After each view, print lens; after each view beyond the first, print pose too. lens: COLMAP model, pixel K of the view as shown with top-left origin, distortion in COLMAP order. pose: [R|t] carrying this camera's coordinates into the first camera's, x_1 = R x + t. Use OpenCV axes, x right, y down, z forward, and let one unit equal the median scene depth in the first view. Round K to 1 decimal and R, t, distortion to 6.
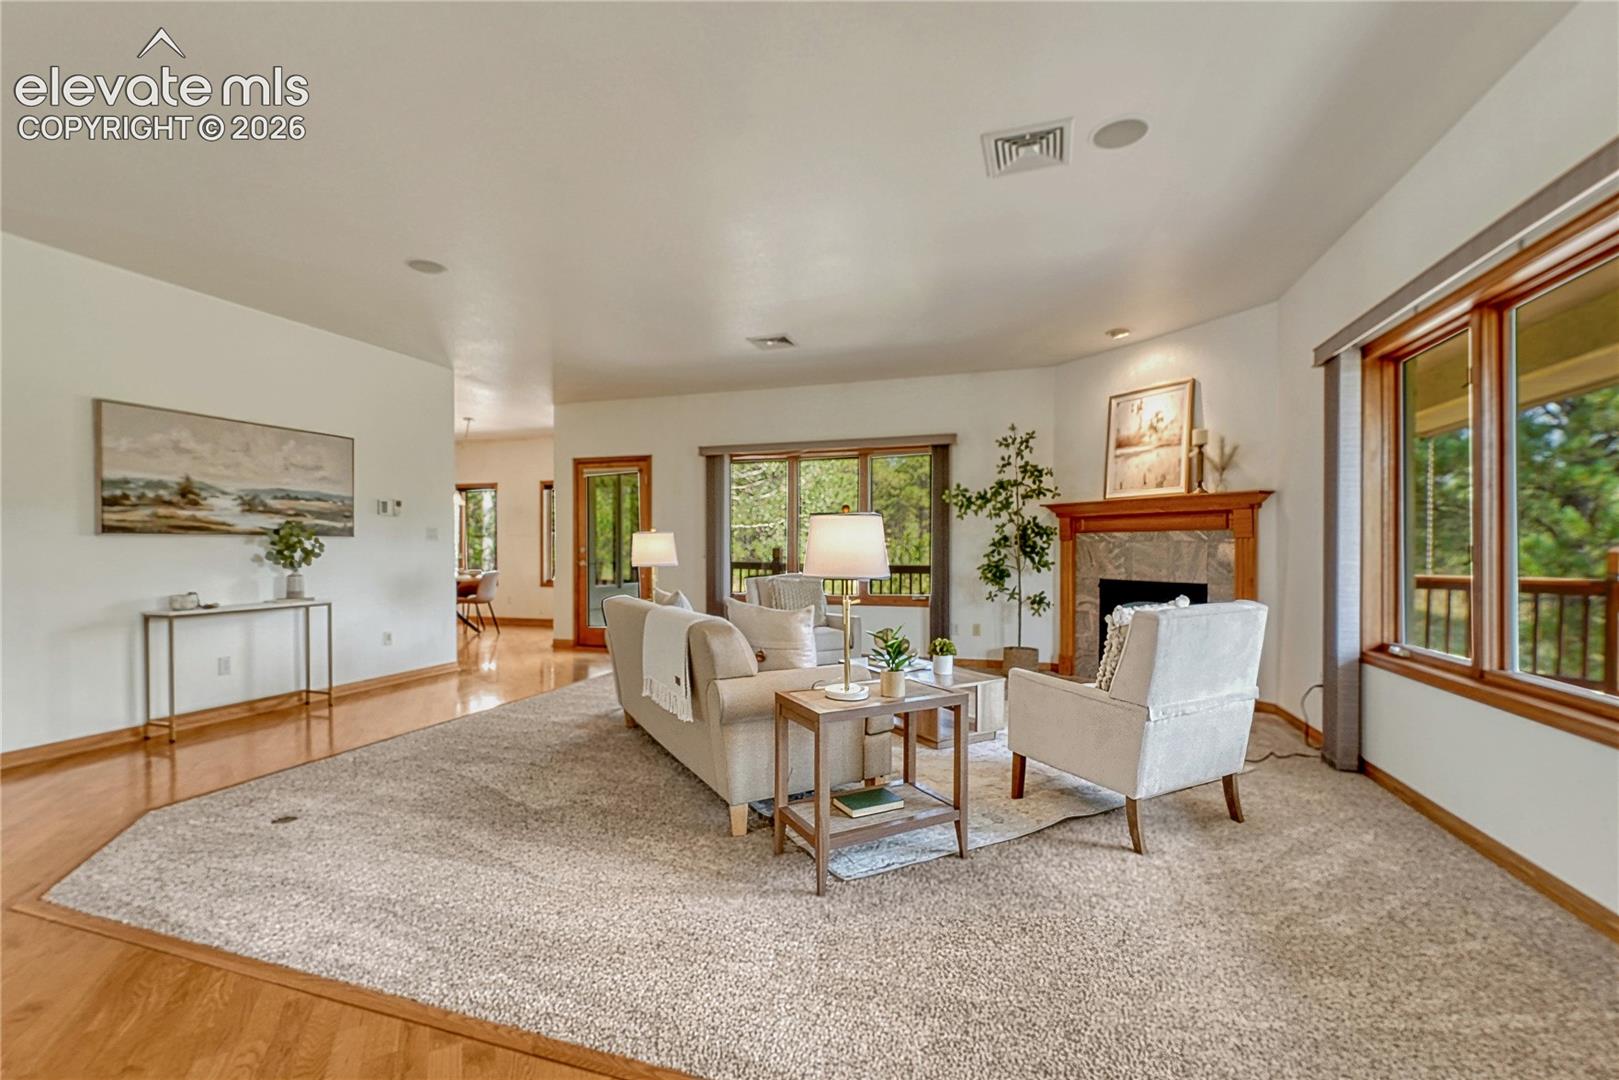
lens RADIAL K [[697.2, 0, 797.7], [0, 697.2, 554.4], [0, 0, 1]] dist [-0.013433, 0.001085]
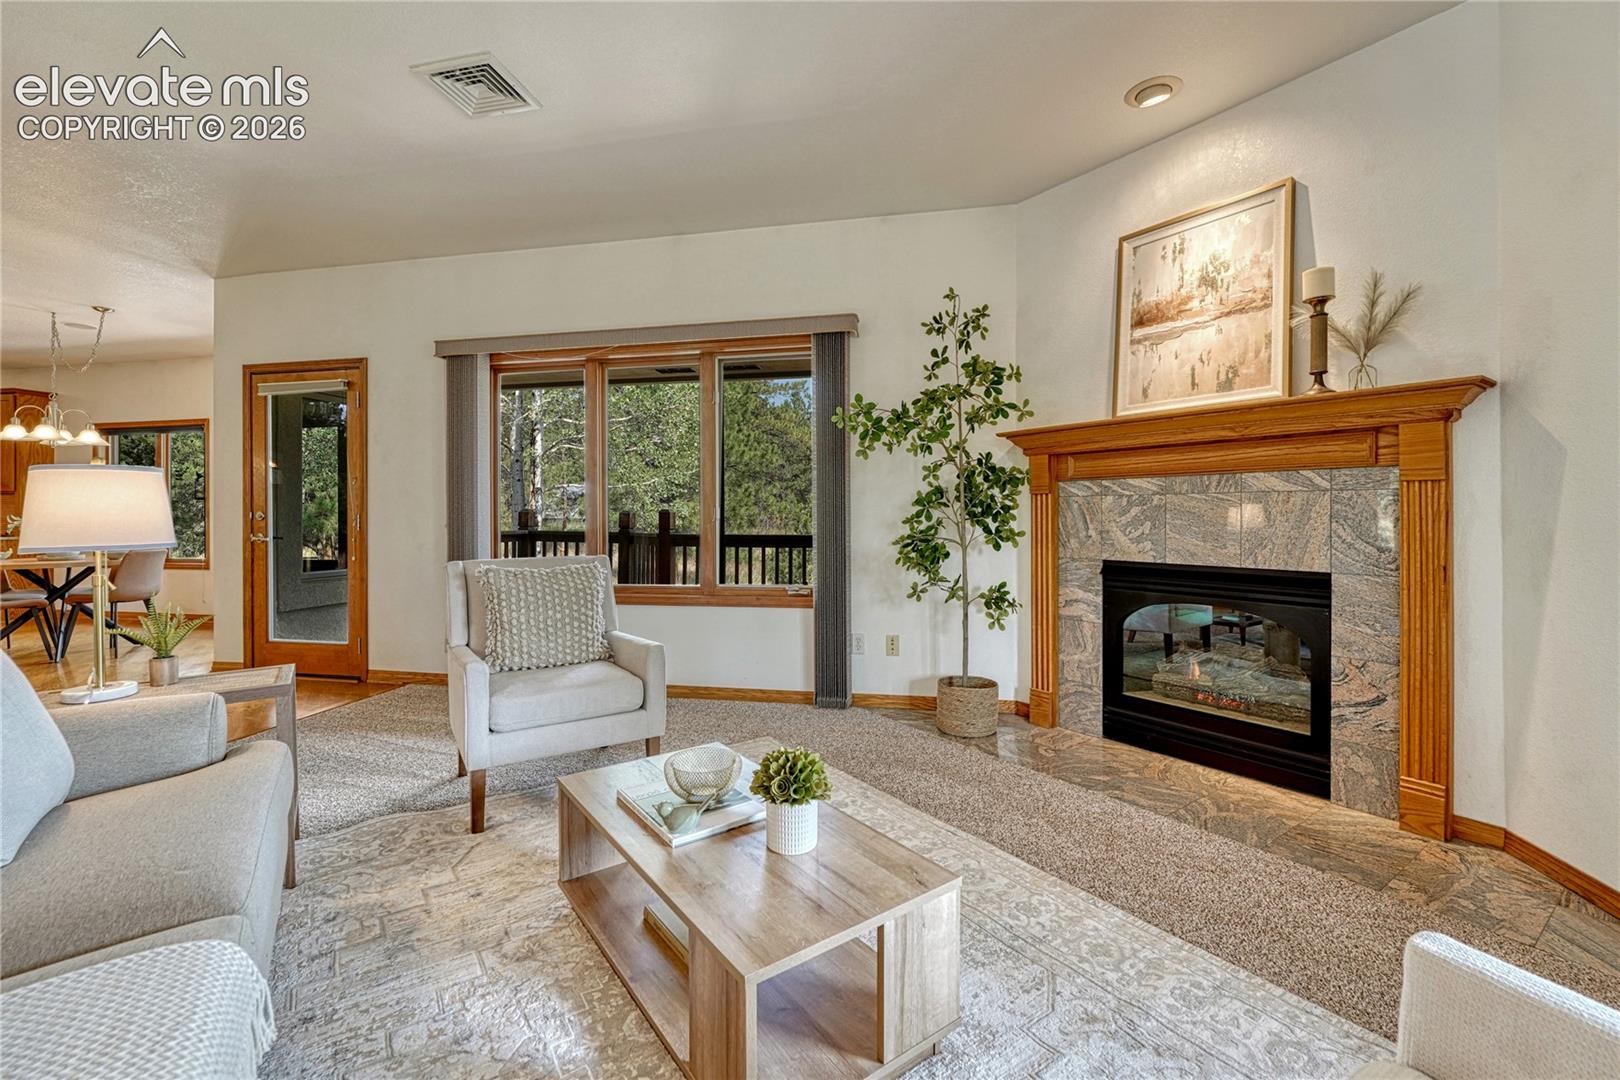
lens RADIAL K [[697.6, 0, 800.4], [0, 697.6, 512.5], [0, 0, 1]] dist [-0.013433, 0.001085]
pose [[0.993552, -0.004713, 0.113281, 0.120177], [0.006049, 0.999916, -0.011457, 0.001036], [-0.113218, 0.012068, 0.993497, 0.447653]]
